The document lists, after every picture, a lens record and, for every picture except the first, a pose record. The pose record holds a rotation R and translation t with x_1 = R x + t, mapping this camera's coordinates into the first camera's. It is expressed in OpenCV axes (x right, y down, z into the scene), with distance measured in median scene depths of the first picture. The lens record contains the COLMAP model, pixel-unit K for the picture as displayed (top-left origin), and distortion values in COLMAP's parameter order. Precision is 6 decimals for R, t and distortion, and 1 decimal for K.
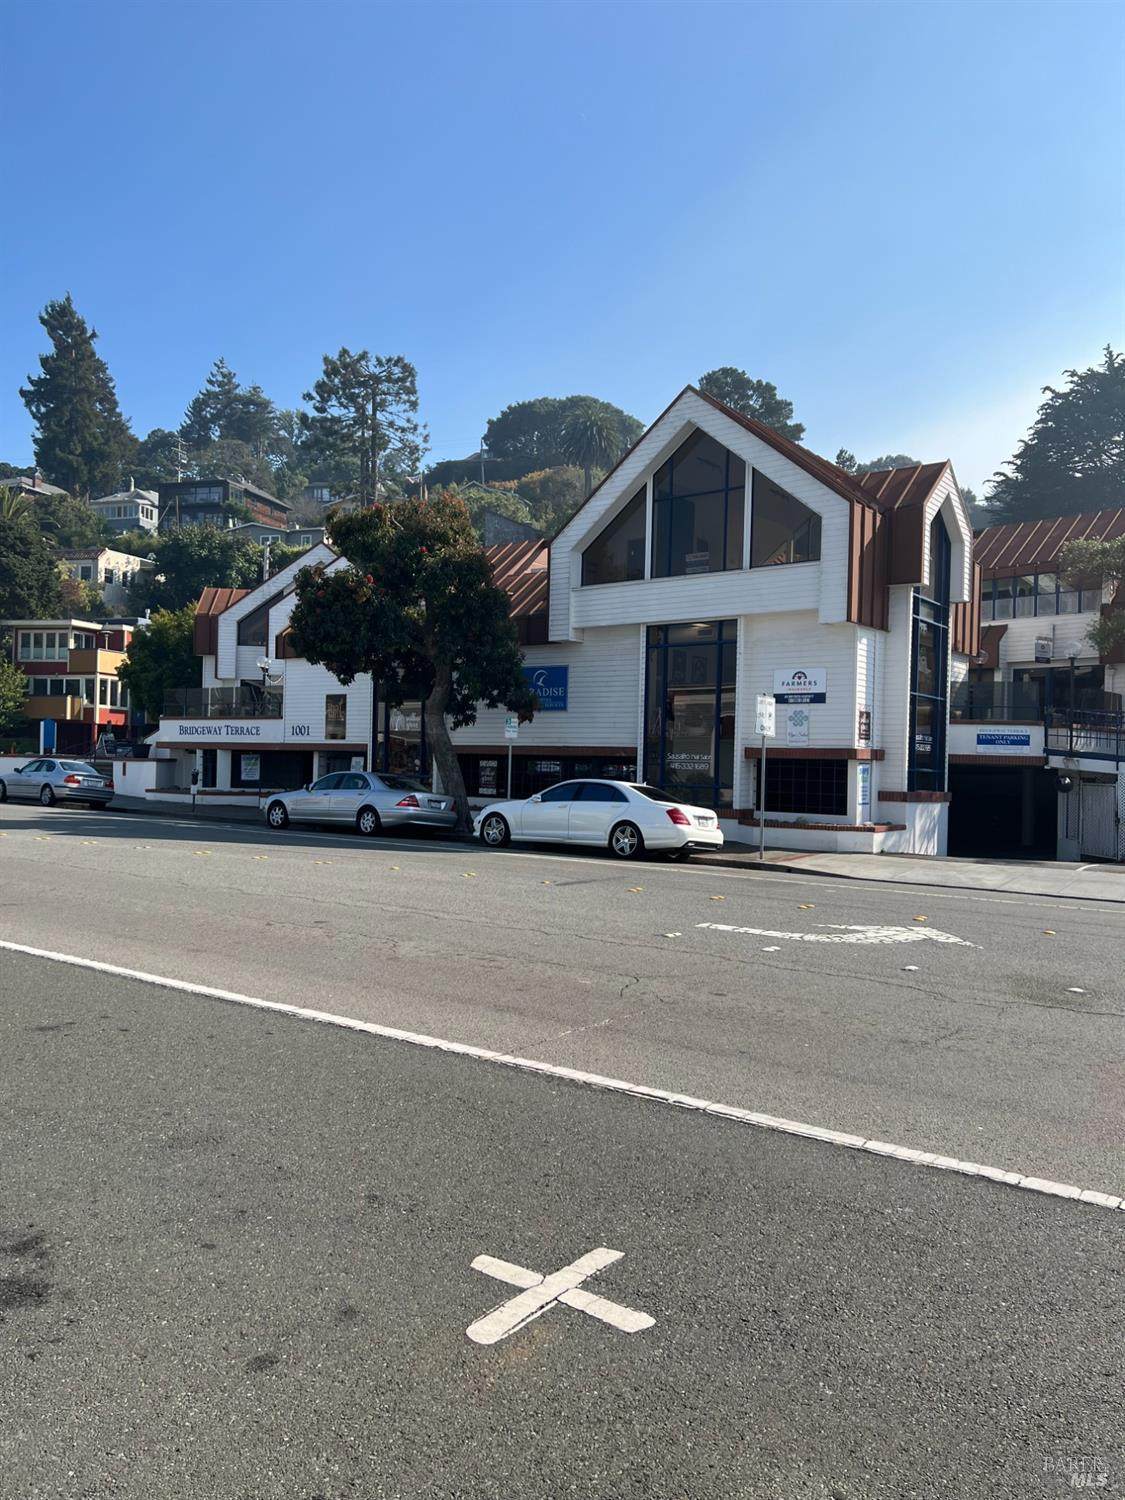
lens RADIAL K [[1106.2, 0, 558.1], [0, 1106.2, 770.4], [0, 0, 1]] dist [0.073044, -0.003148]
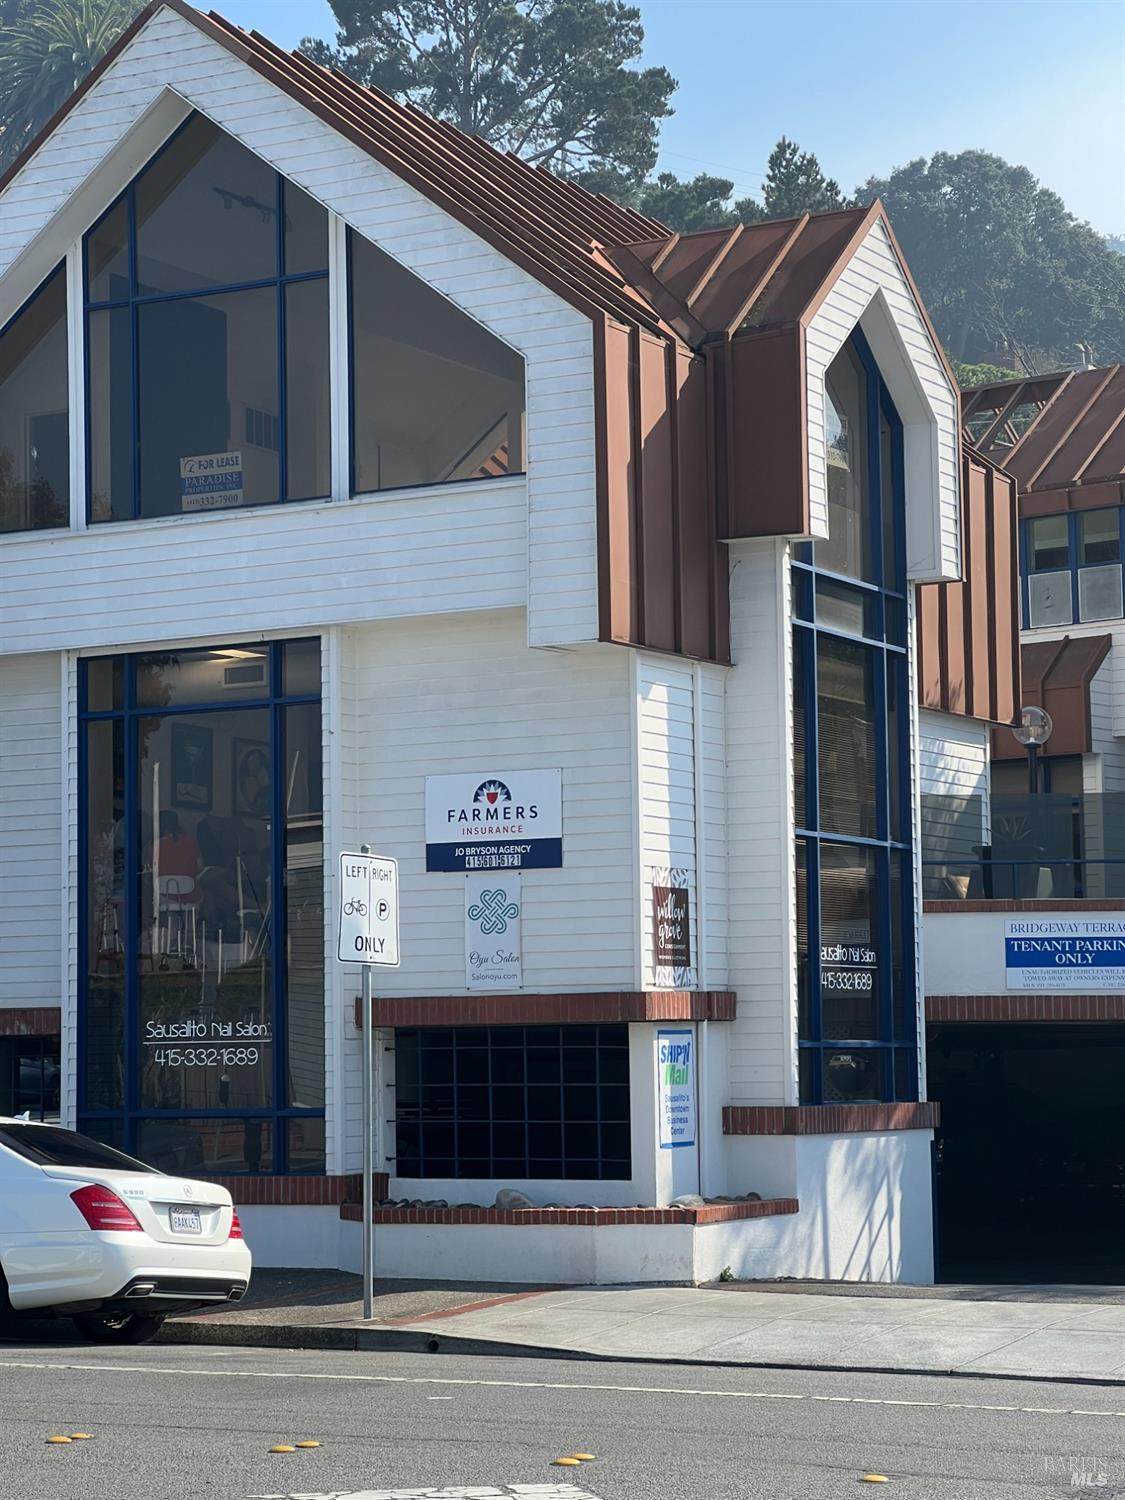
lens RADIAL K [[3329.1, 0, 562.5], [0, 3329.1, 750.0], [0, 0, 1]] dist [-0.250341, 6.787111]
pose [[0.987994, -0.024639, 0.152512, 0.076559], [0.038966, 0.995026, -0.091676, 0.000111], [-0.149495, 0.096518, 0.984040, -0.055065]]
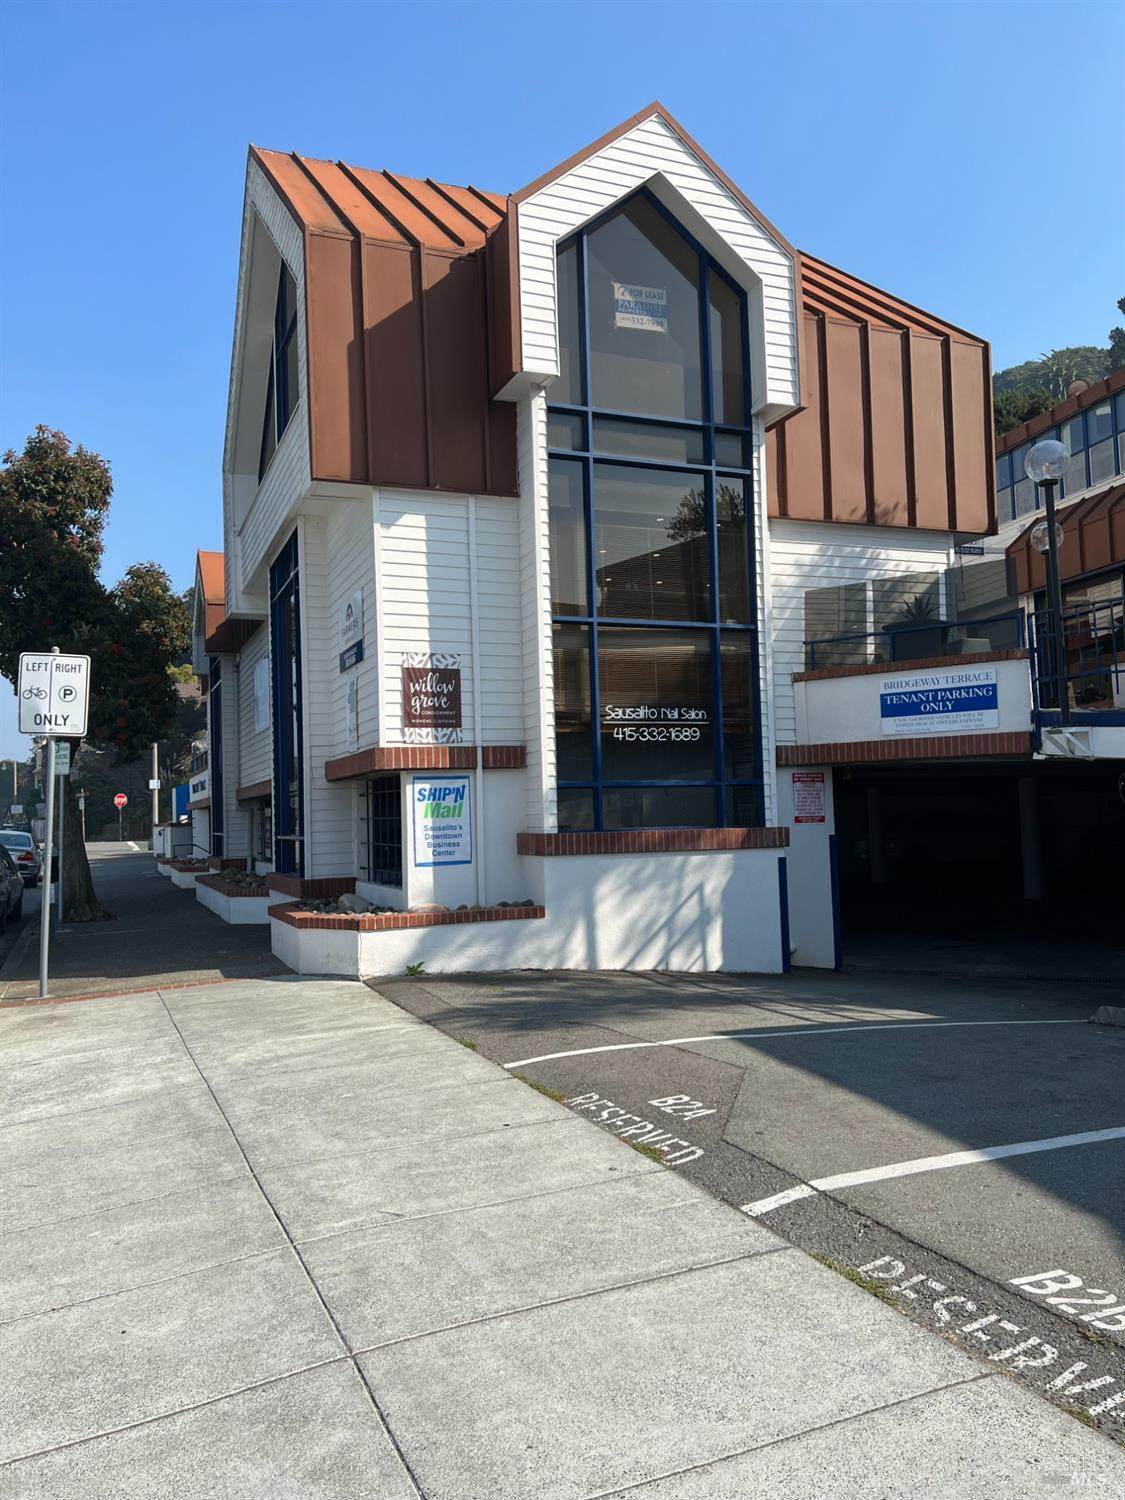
lens RADIAL K [[1106.2, 0, 558.1], [0, 1106.2, 770.4], [0, 0, 1]] dist [0.073044, -0.003148]
pose [[0.863365, -0.071244, -0.499526, 0.540172], [0.049570, 0.997169, -0.056543, 0.019176], [0.502140, 0.024056, 0.864452, 0.606286]]
